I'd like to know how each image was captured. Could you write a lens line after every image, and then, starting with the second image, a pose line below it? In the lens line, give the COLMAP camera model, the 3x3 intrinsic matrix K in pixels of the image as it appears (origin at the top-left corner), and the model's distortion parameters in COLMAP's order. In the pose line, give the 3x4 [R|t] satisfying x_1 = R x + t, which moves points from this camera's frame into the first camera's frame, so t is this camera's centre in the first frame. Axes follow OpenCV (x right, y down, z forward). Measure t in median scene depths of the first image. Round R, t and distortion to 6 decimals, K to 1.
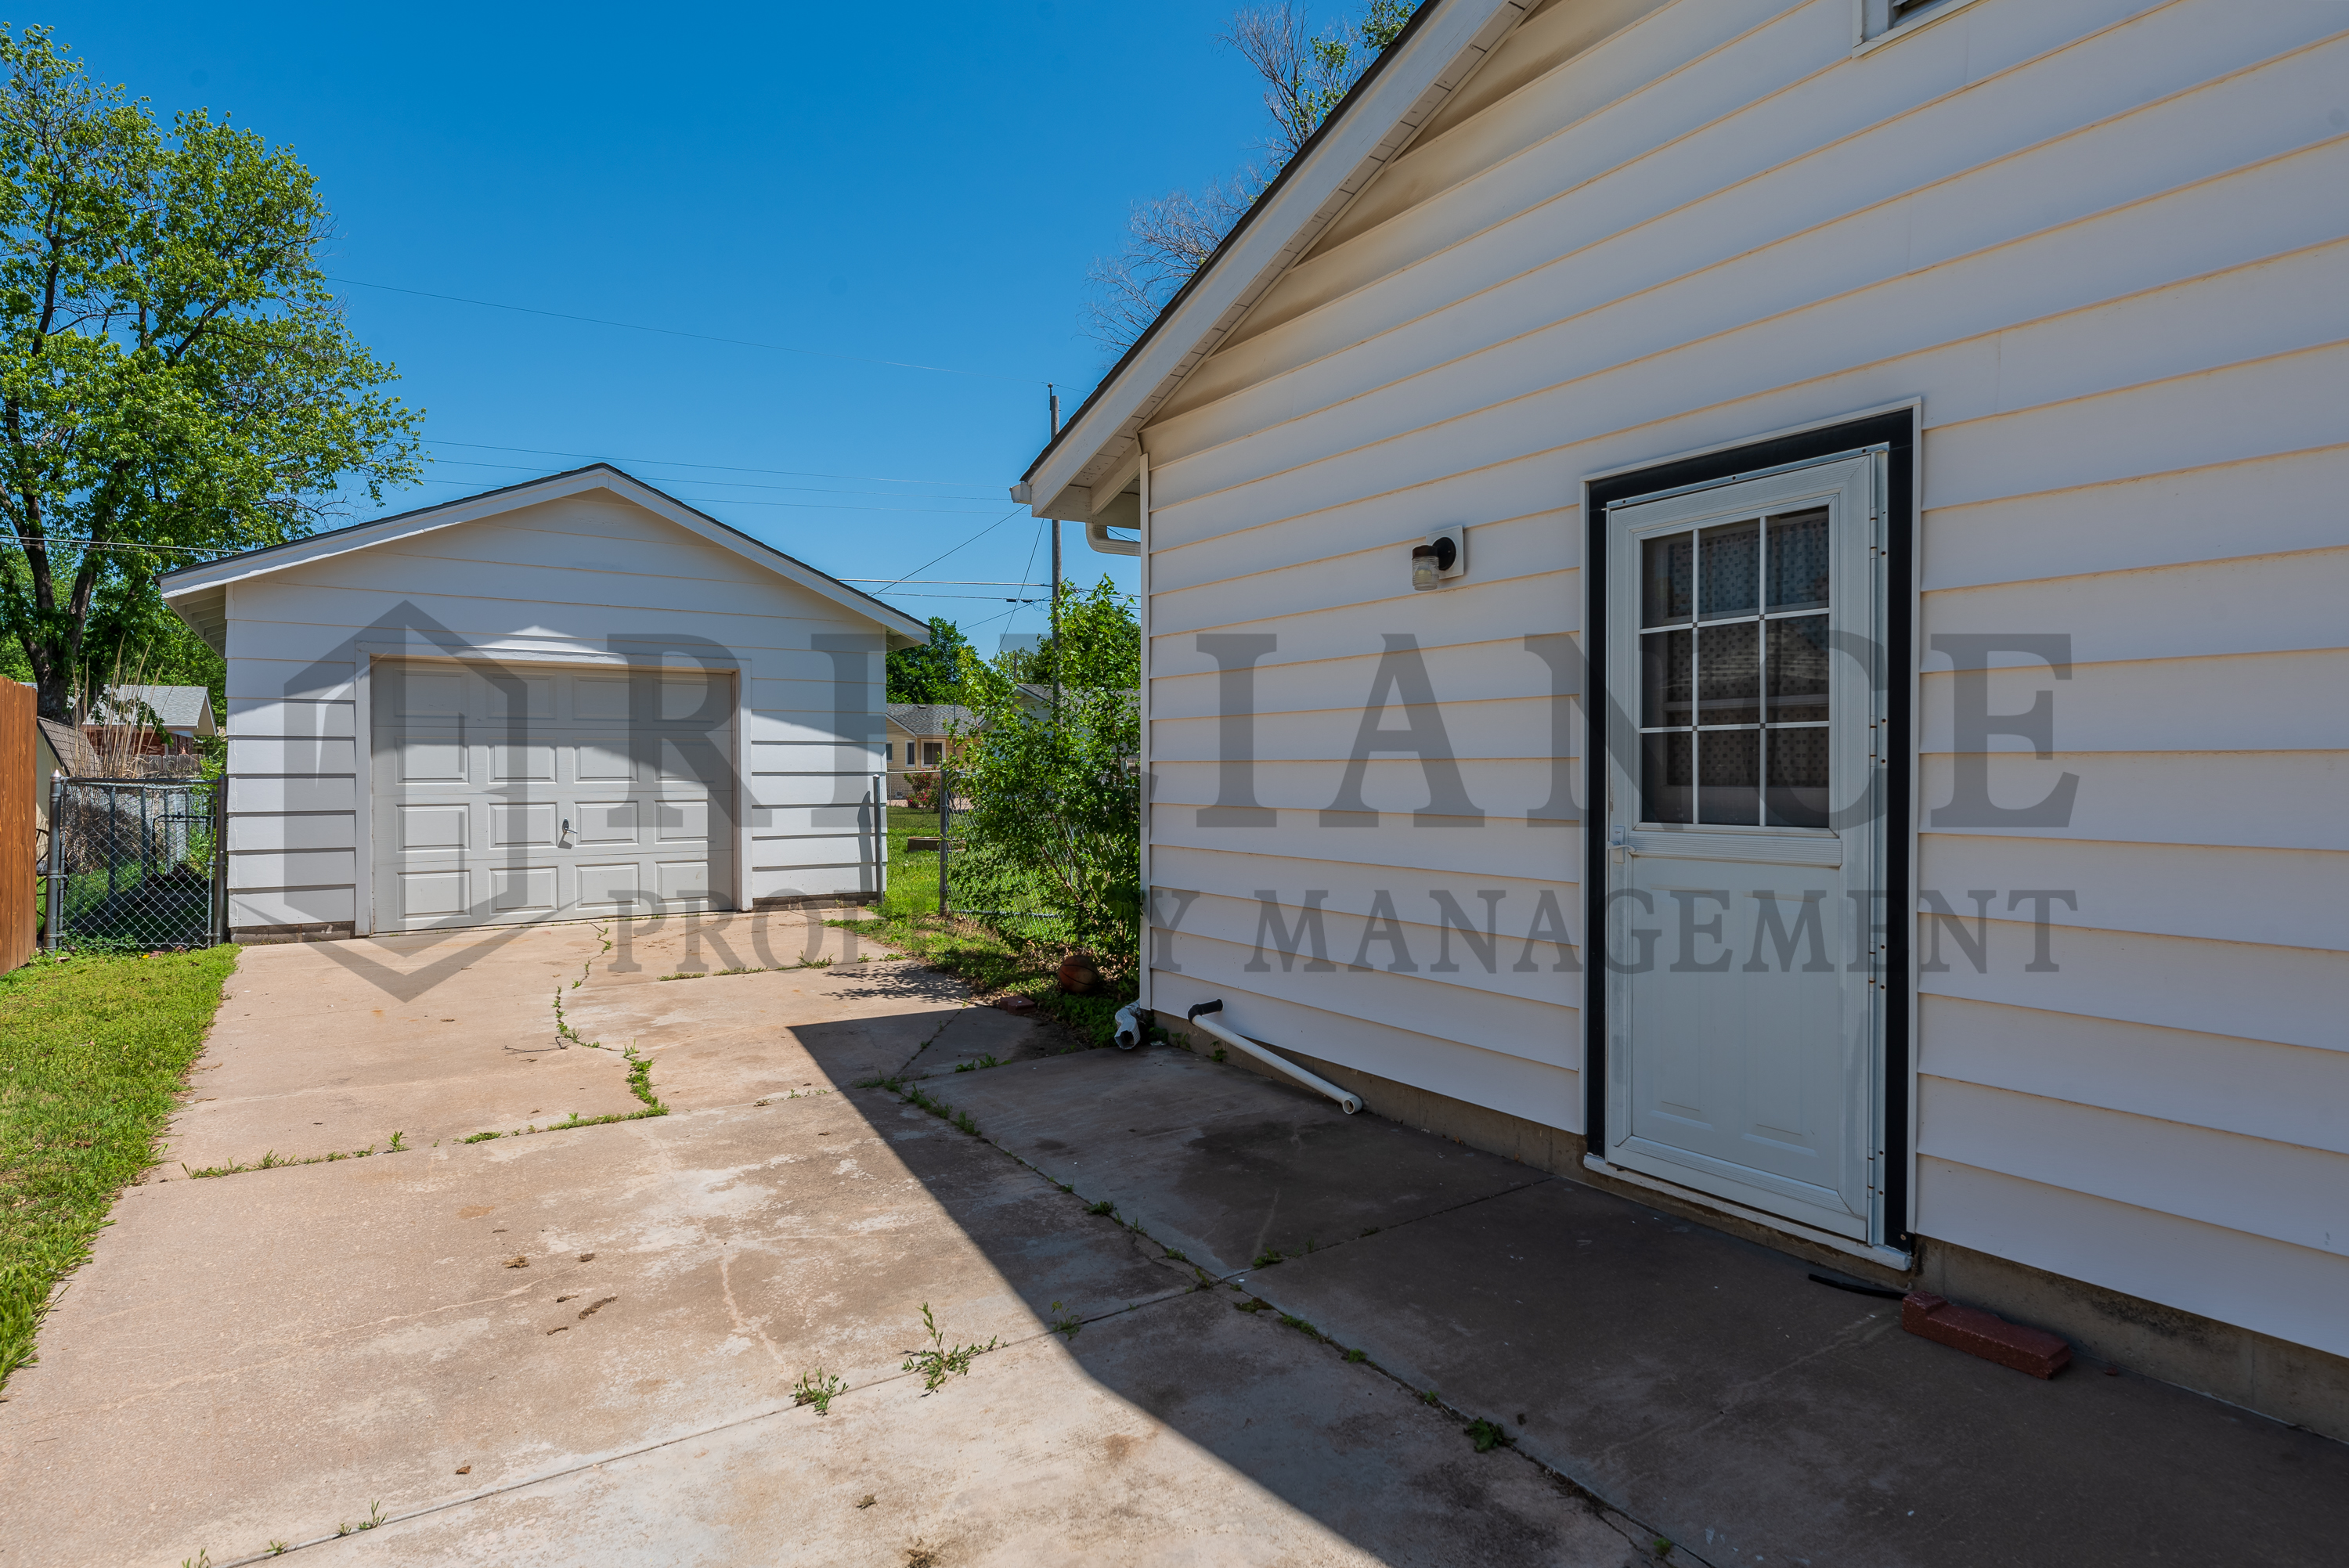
lens RADIAL K [[1246.1, 0, 1174.5], [0, 1246.1, 784.0], [0, 0, 1]] dist [0.001371, 0.002808]
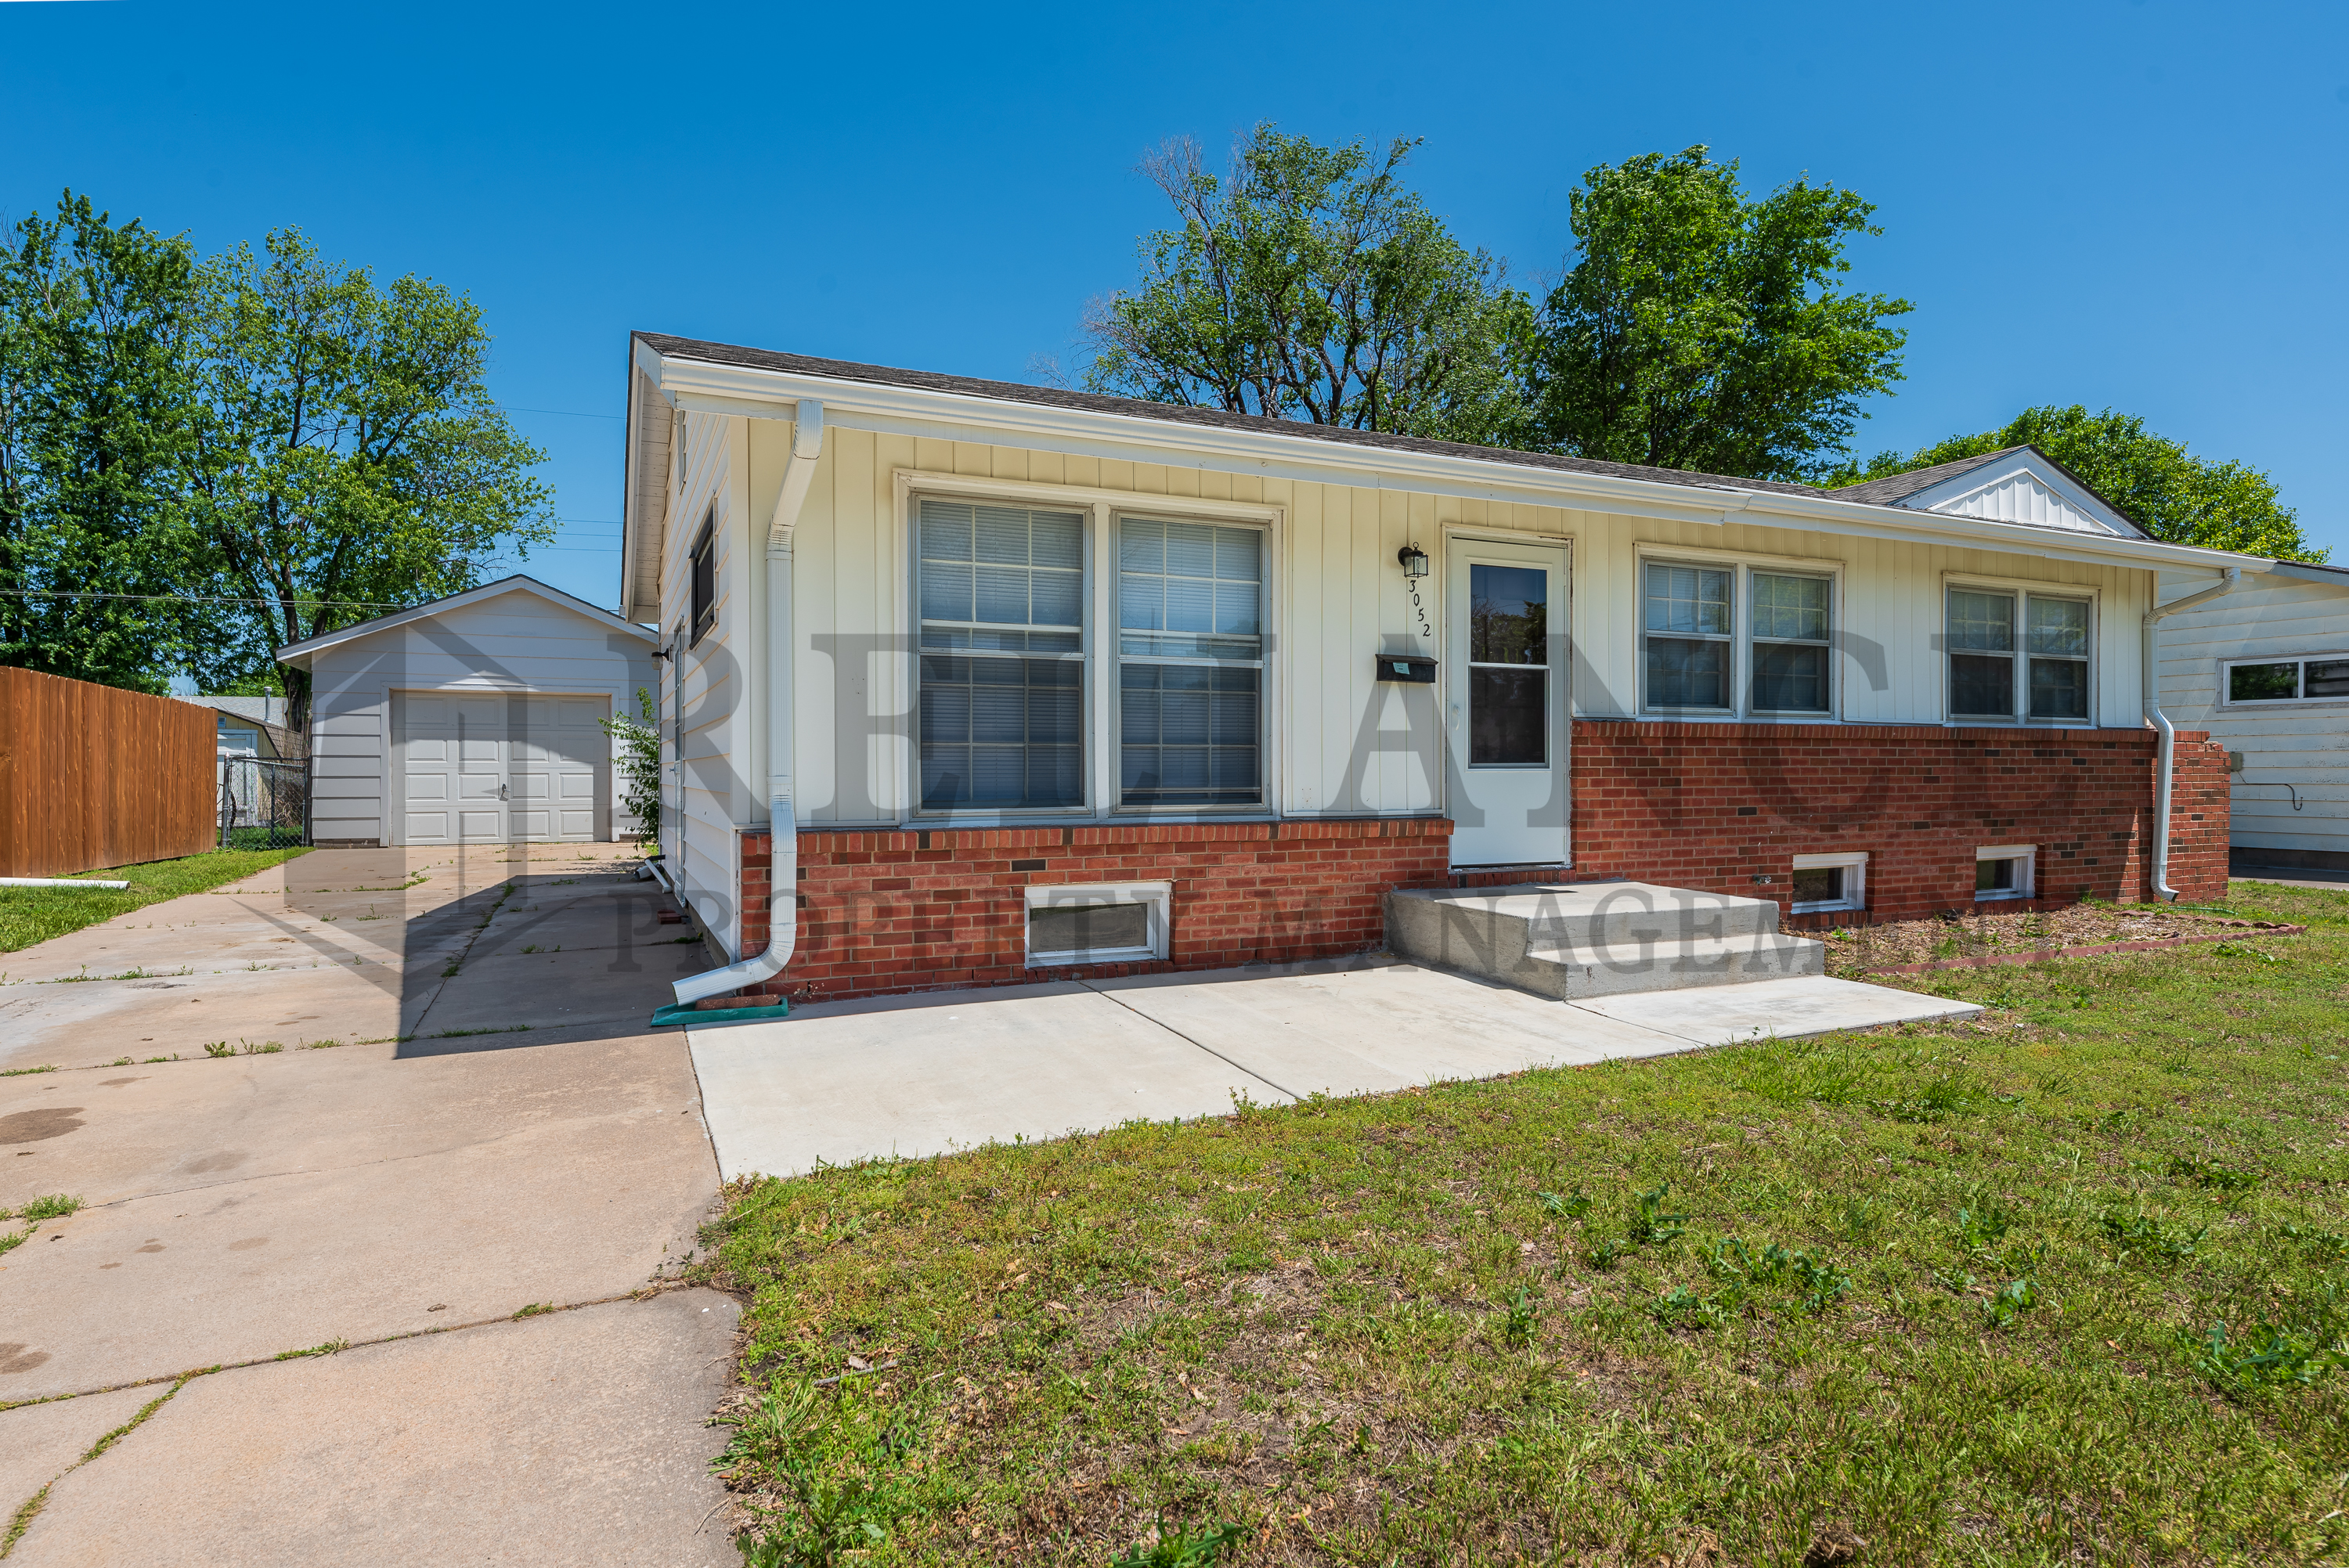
lens RADIAL K [[1246.1, 0, 1174.5], [0, 1246.1, 784.0], [0, 0, 1]] dist [0.001371, 0.002808]
pose [[0.988401, 0.002277, -0.151851, 0.247594], [-0.002453, 0.999997, -0.000966, 0.010312], [0.151848, 0.001328, 0.988403, -0.197272]]
